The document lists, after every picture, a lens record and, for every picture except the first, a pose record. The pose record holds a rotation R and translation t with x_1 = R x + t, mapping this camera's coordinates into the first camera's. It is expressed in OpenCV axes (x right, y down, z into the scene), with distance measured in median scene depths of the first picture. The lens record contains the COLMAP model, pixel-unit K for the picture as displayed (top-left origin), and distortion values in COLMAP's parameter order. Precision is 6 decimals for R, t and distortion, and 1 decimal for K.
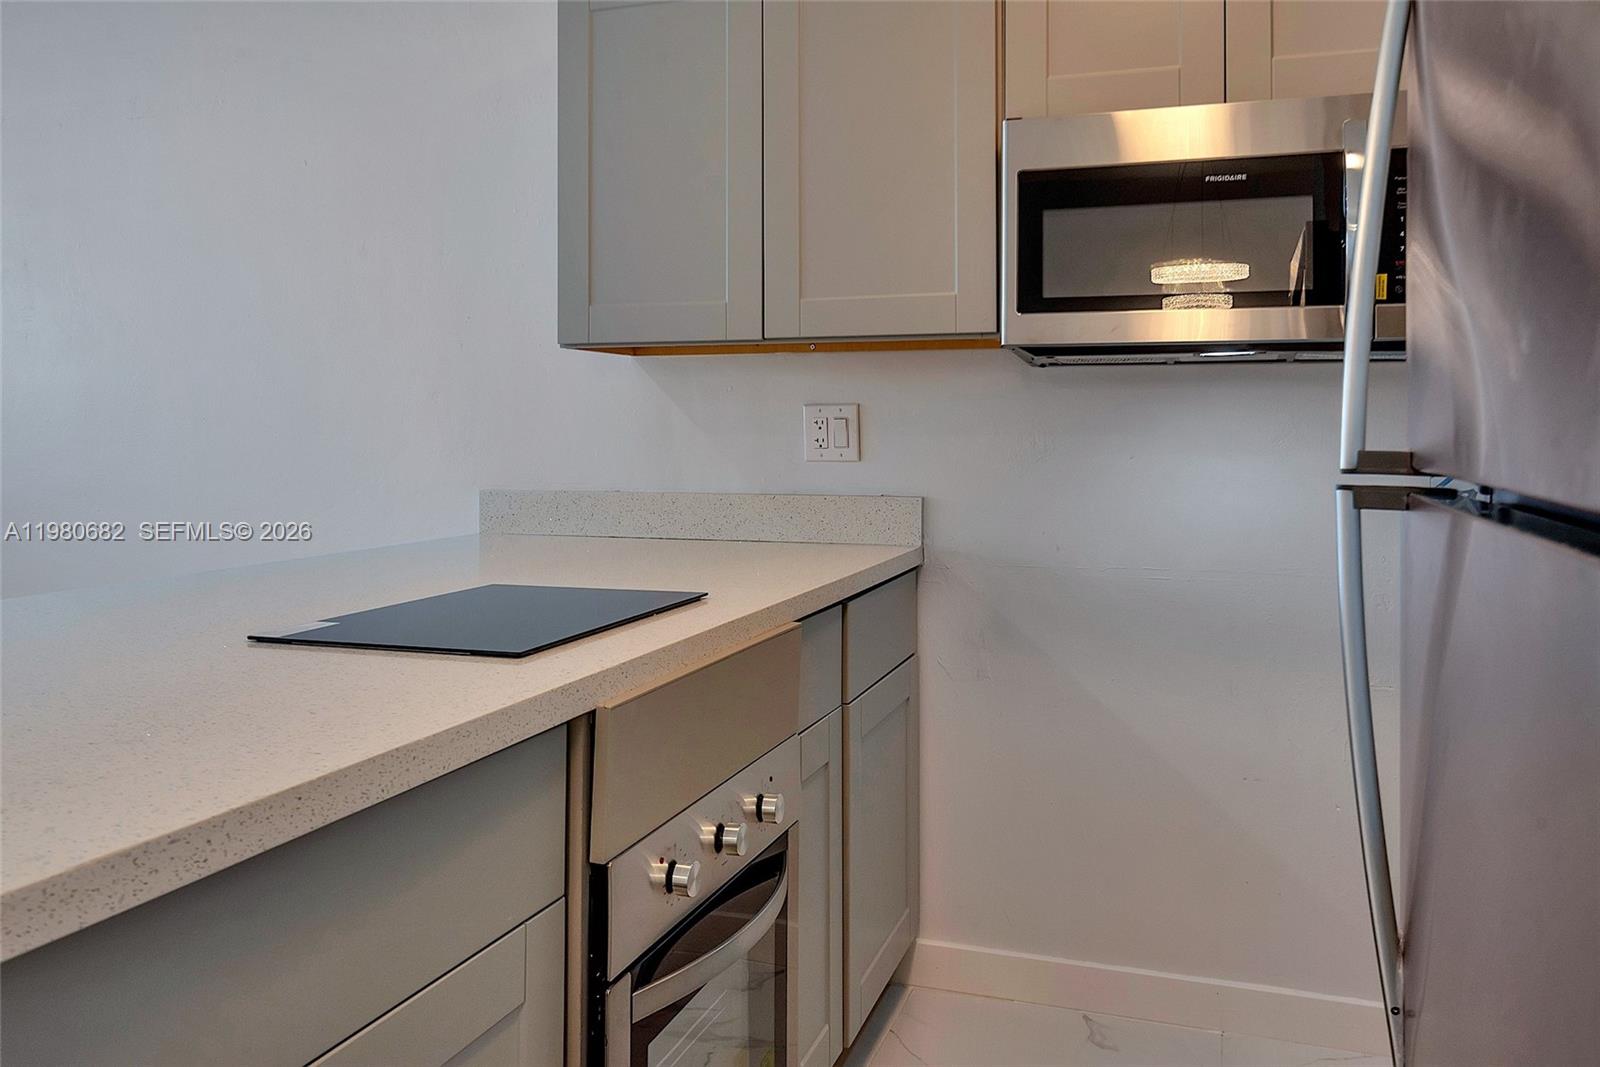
lens RADIAL K [[1257.4, 0, 795.6], [0, 1257.4, 441.0], [0, 0, 1]] dist [0.003849, -0.000673]
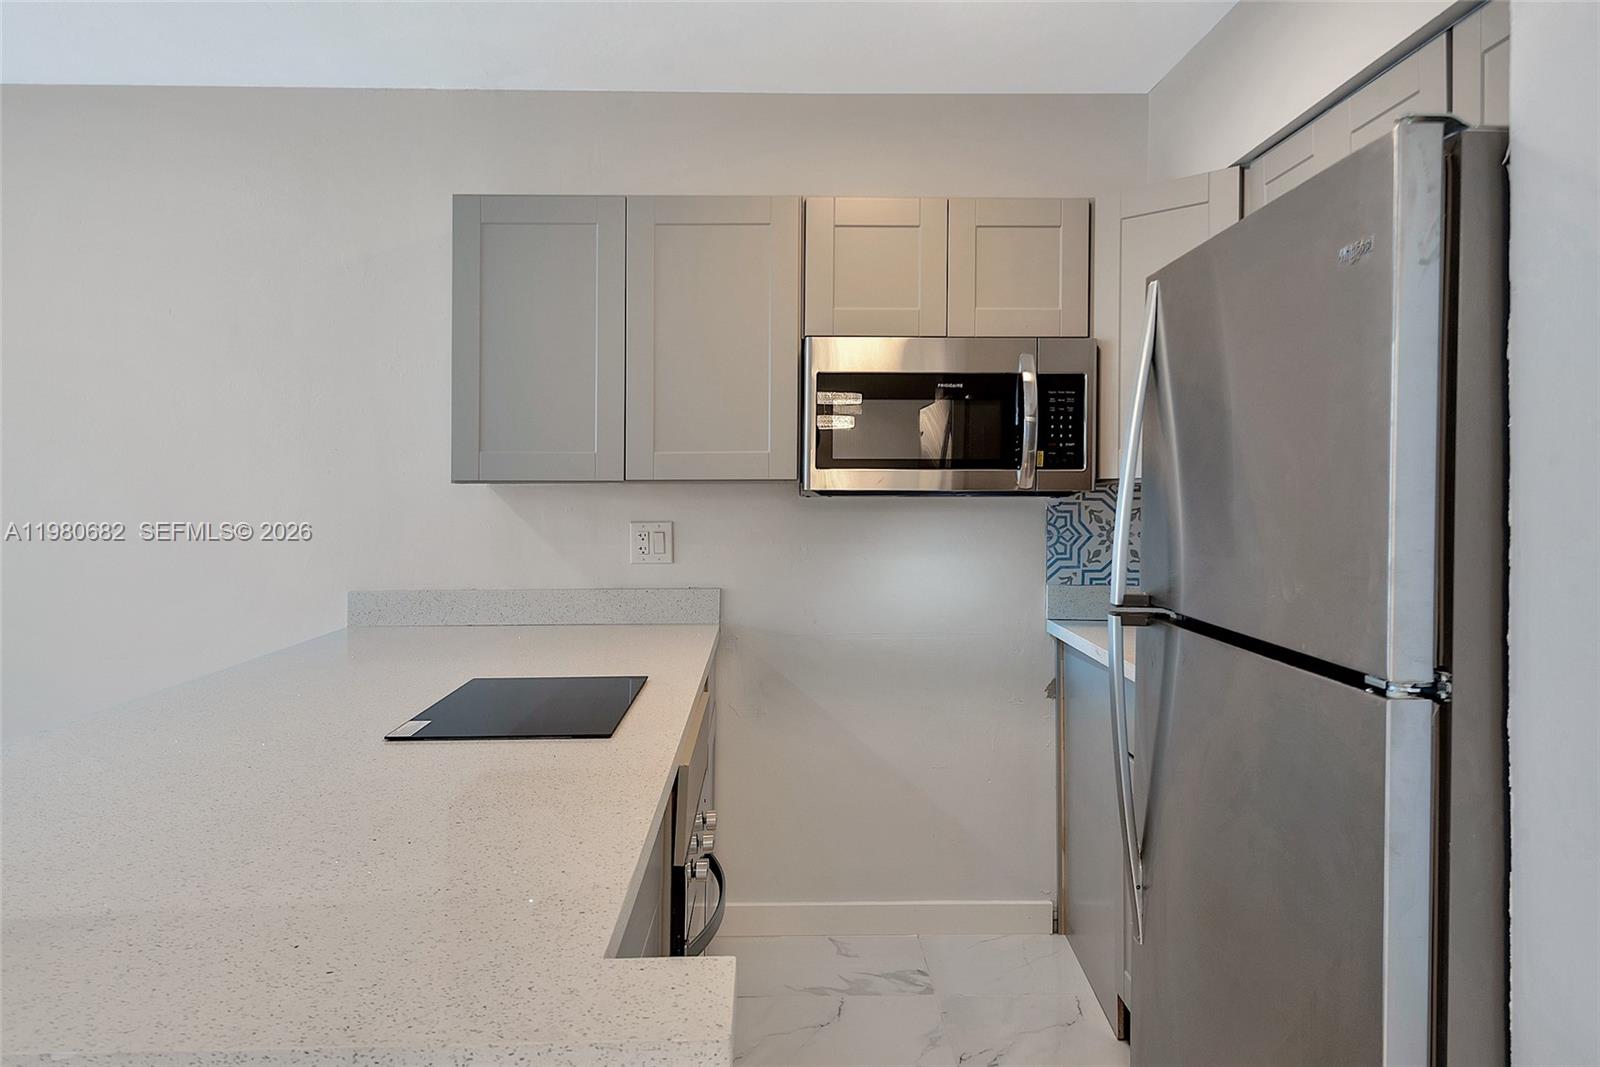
lens RADIAL K [[1049.4, 0, 800.0], [0, 1049.4, 533.5], [0, 0, 1]] dist [0.034269, -0.000134]
pose [[0.936821, -0.017072, 0.349392, -0.226634], [0.005140, 0.999372, 0.035049, -0.057715], [-0.349771, -0.031039, 0.936321, -0.122993]]
